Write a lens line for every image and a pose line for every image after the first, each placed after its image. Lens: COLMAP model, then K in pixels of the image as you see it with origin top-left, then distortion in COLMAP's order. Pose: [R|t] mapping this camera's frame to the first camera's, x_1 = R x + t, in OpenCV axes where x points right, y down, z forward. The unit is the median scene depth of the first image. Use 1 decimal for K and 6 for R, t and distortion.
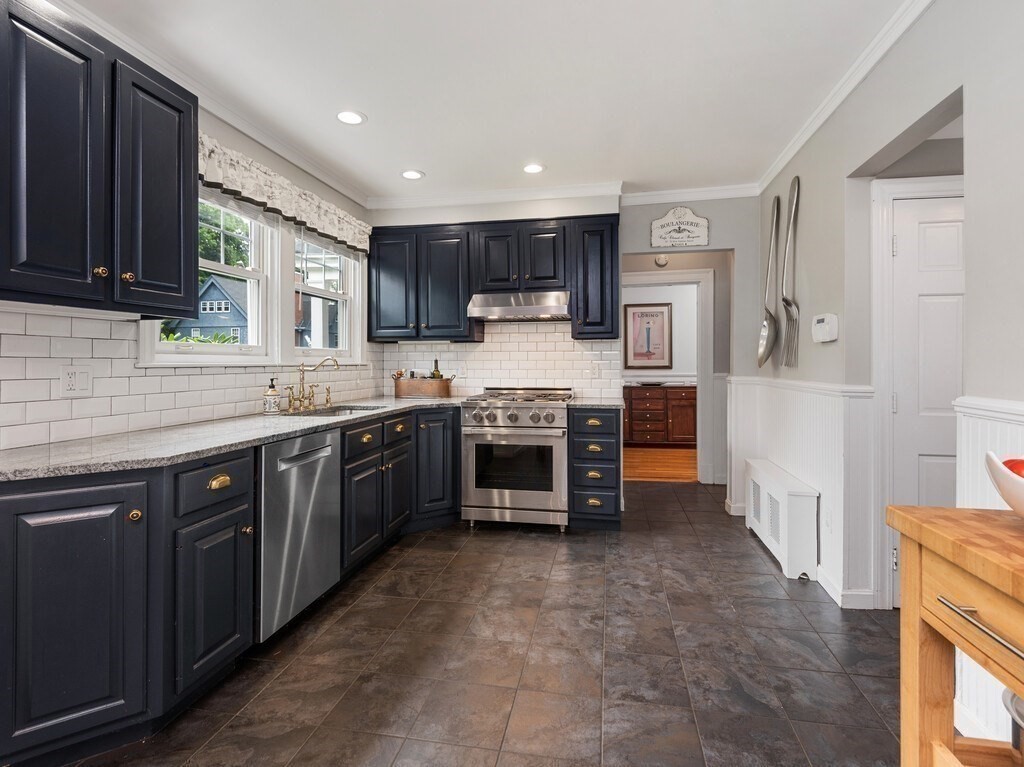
lens RADIAL K [[510.3, 0, 518.4], [0, 510.3, 362.9], [0, 0, 1]] dist [0.025684, -0.007591]
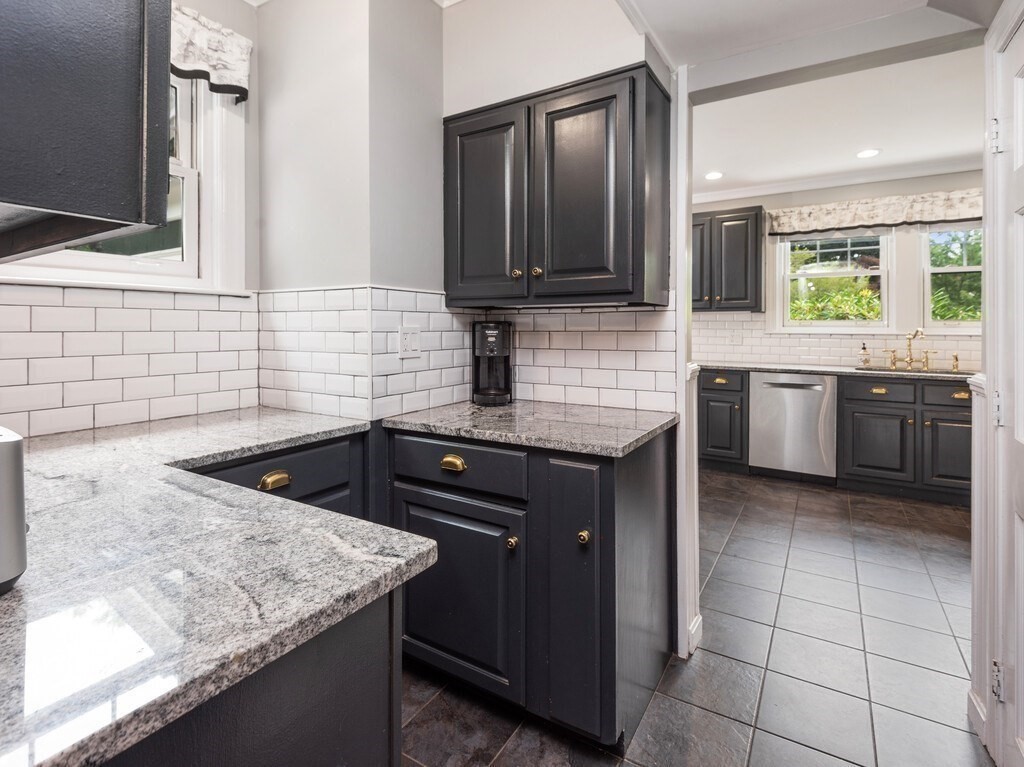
lens RADIAL K [[510.3, 0, 508.9], [0, 510.3, 325.3], [0, 0, 1]] dist [0.025684, -0.007591]
pose [[-0.365544, -0.008870, -0.930752, 1.139910], [-0.008219, 0.999946, -0.006301, -0.001984], [0.930758, 0.005346, -0.365598, 0.539472]]
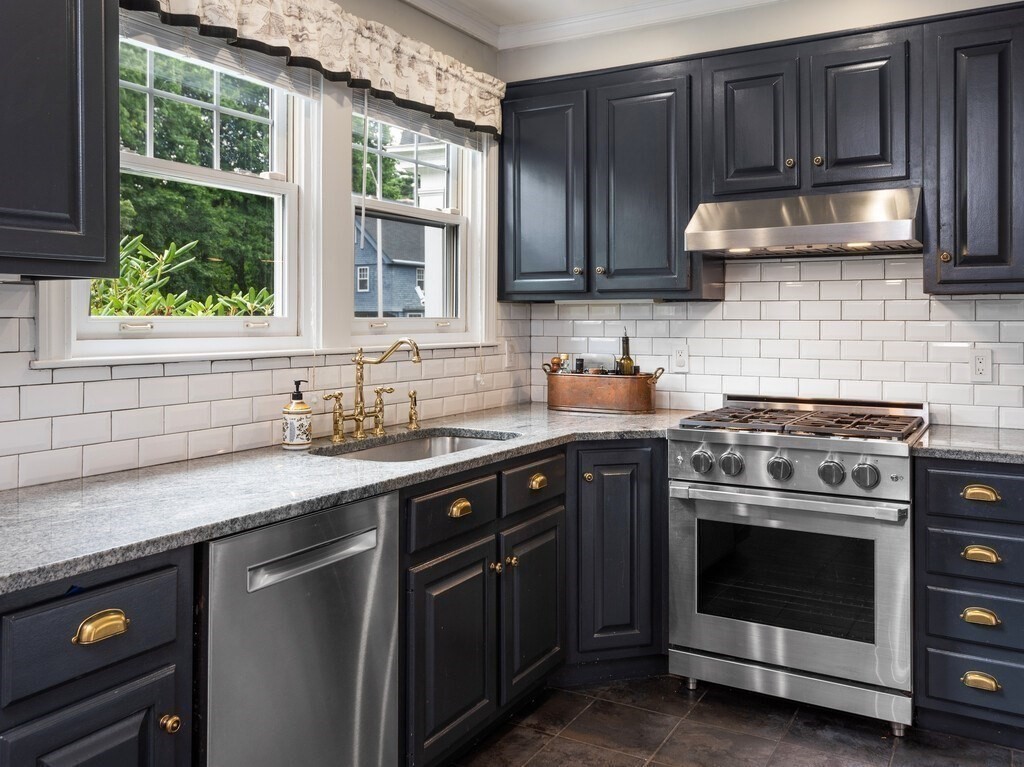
lens RADIAL K [[864.9, 0, 518.9], [0, 864.9, 326.9], [0, 0, 1]] dist [0.026088, -0.012744]
pose [[0.944636, 0.005494, -0.328074, 0.024688], [-0.003002, 0.999963, 0.008102, -0.029564], [0.328106, -0.006669, 0.944617, 0.211056]]
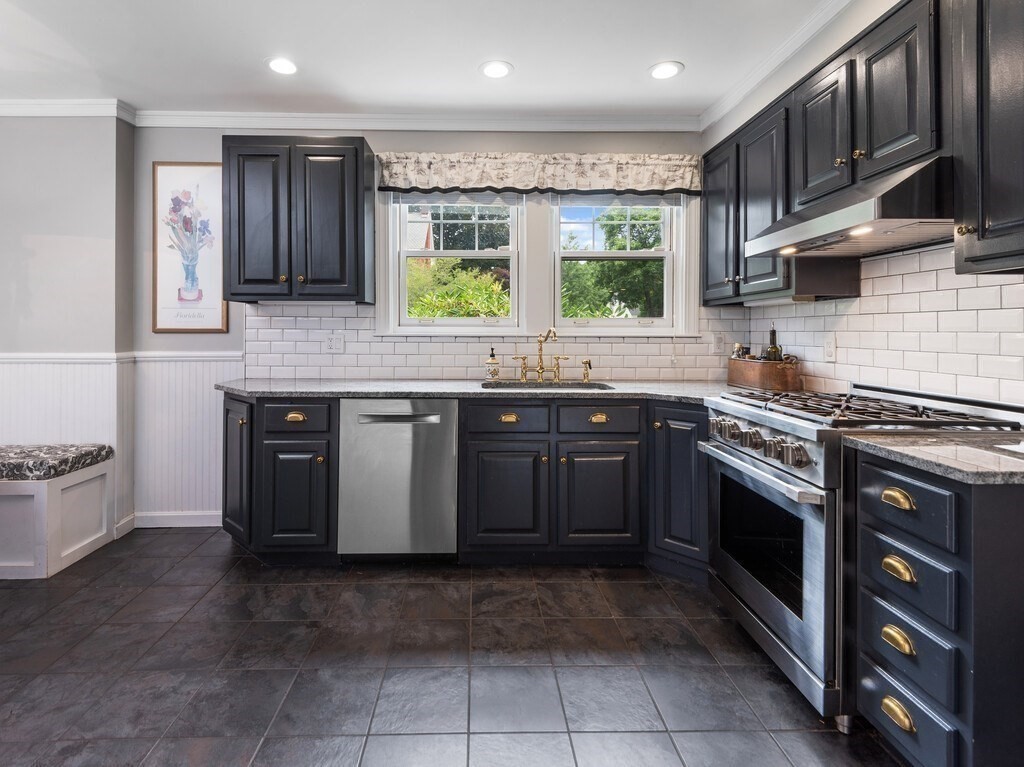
lens RADIAL K [[510.3, 0, 480.6], [0, 510.3, 332.7], [0, 0, 1]] dist [0.025684, -0.007591]
pose [[0.195941, 0.005201, -0.980602, 0.510300], [-0.004921, 0.999979, 0.004320, -0.005166], [0.980603, 0.003979, 0.195963, 0.693706]]
